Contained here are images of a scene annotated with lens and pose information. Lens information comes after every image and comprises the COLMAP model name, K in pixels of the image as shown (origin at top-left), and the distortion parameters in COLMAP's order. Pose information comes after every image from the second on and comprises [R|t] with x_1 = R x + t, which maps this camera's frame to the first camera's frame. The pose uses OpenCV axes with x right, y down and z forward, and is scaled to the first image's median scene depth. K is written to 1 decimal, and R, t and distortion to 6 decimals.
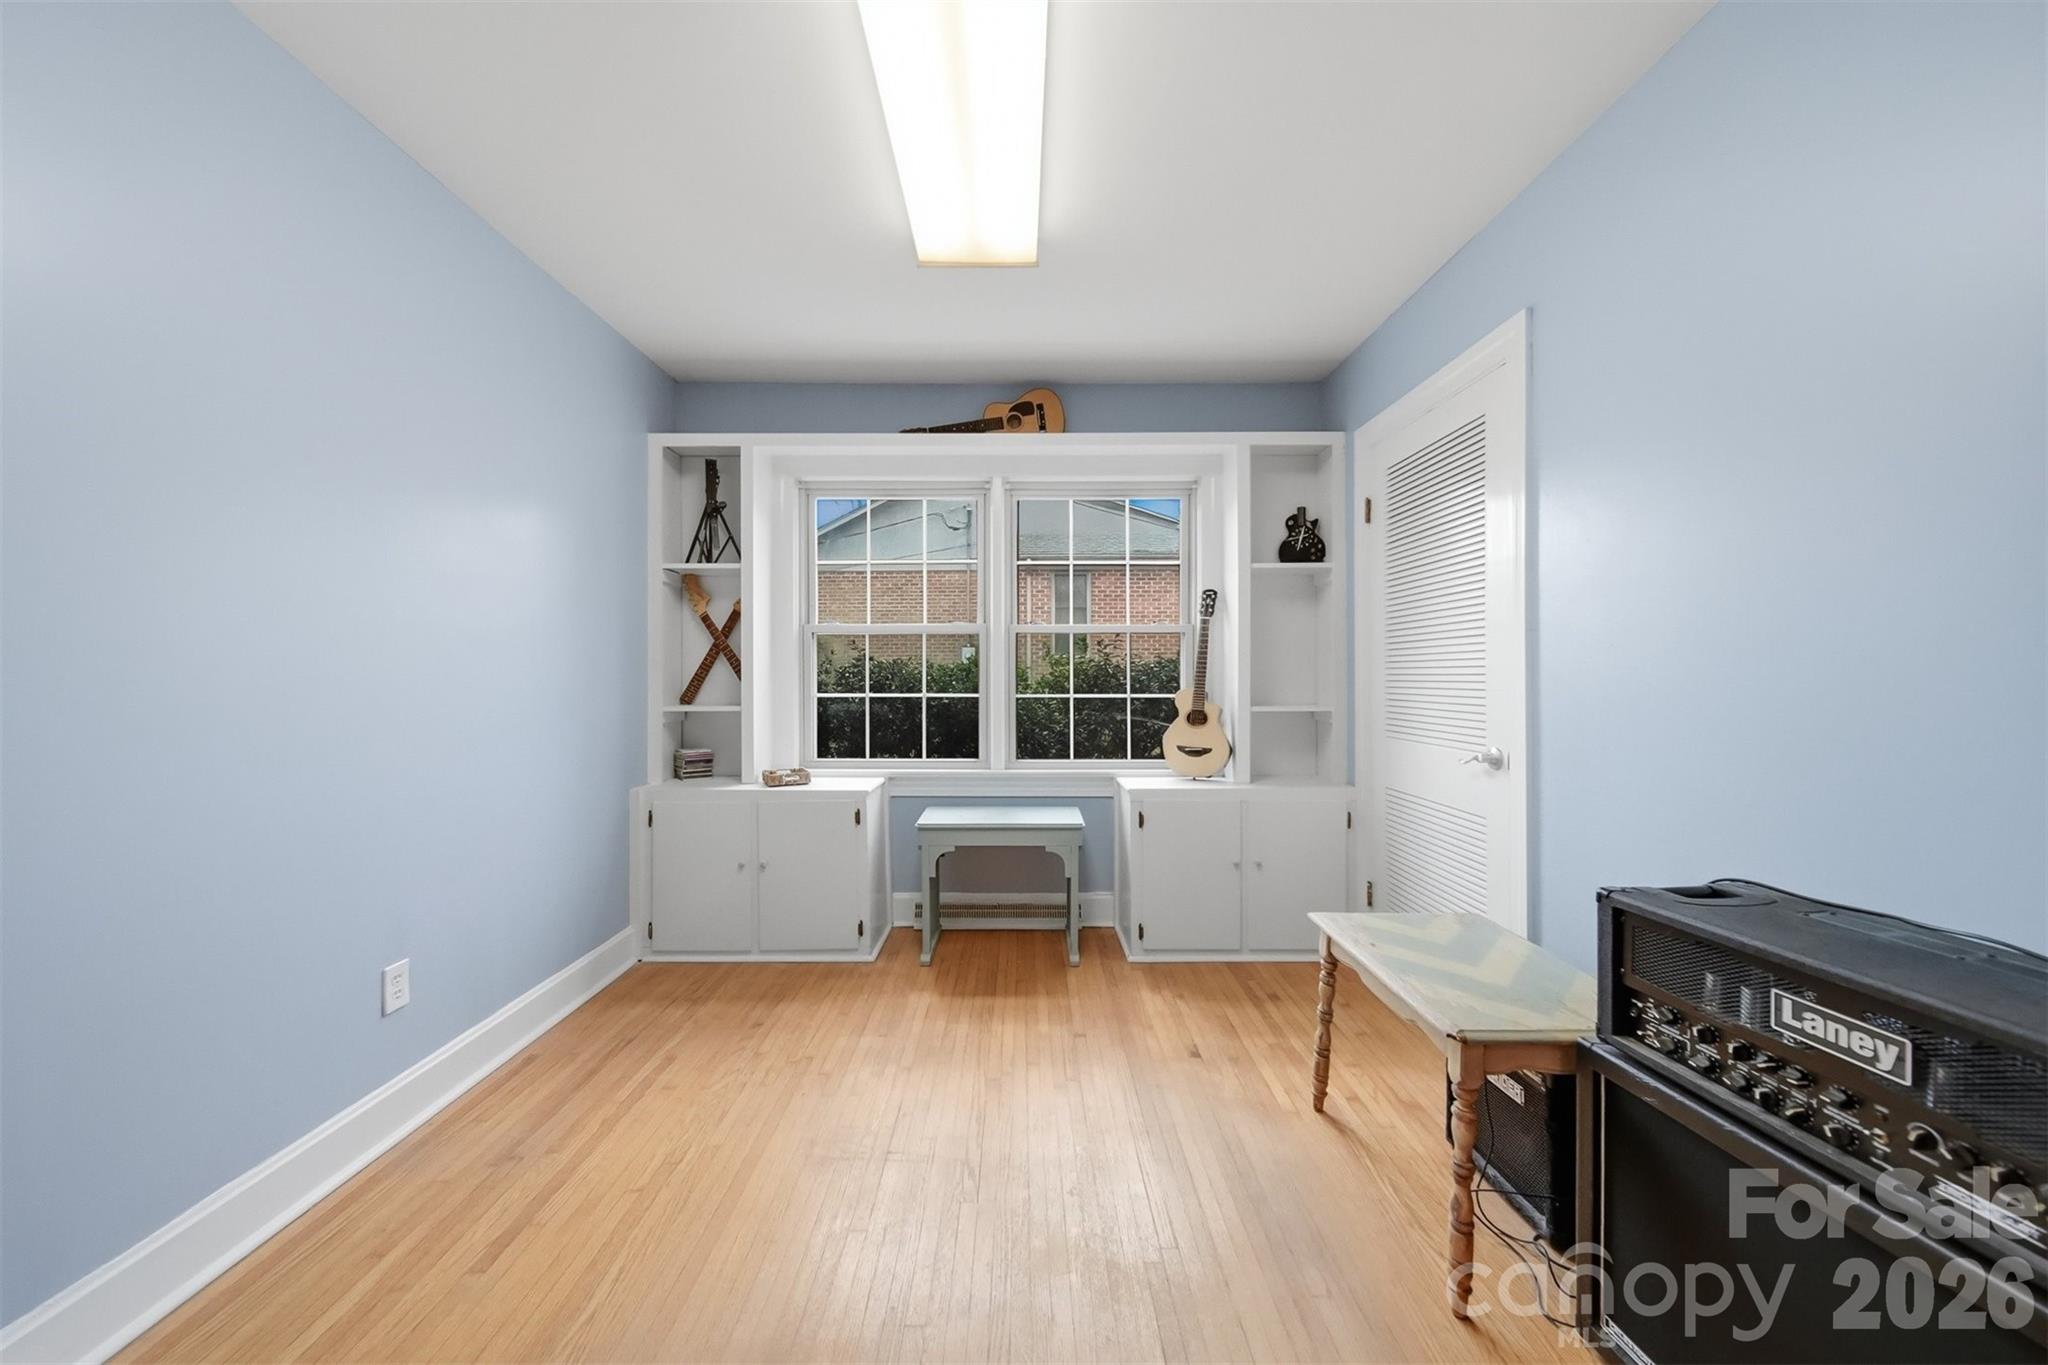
lens RADIAL K [[732.5, 0, 1022.2], [0, 732.5, 682.6], [0, 0, 1]] dist [-0.002605, -0.000221]
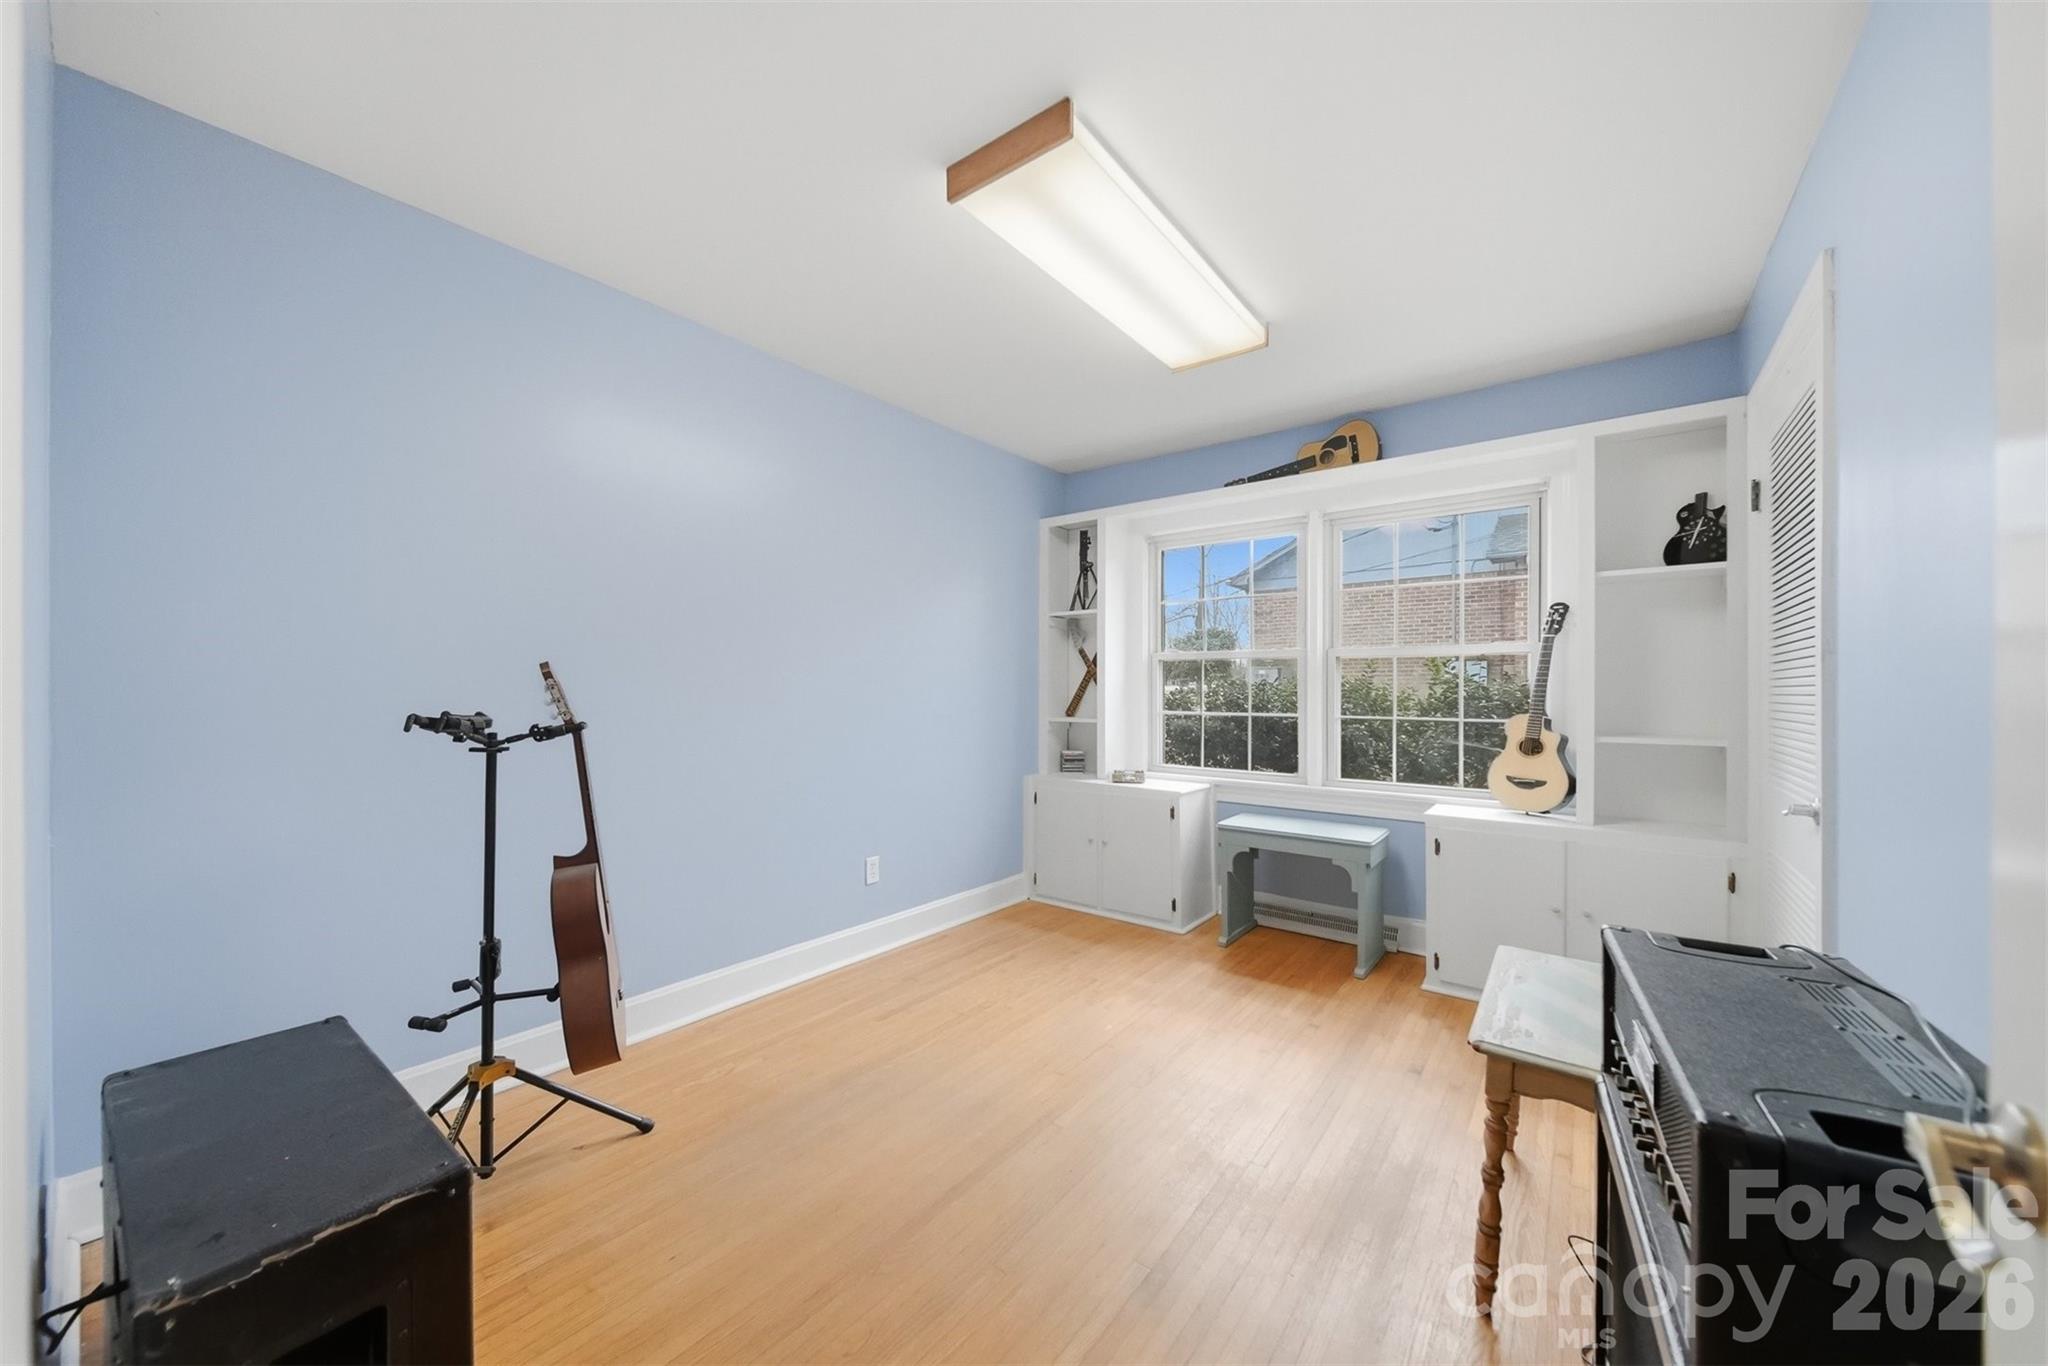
lens RADIAL K [[744.8, 0, 1020.1], [0, 744.8, 696.8], [0, 0, 1]] dist [-0.002415, -0.000059]
pose [[0.784488, 0.010418, -0.620056, 0.316923], [-0.009330, 0.999944, 0.004996, -0.012241], [0.620074, 0.001866, 0.784541, -0.118221]]
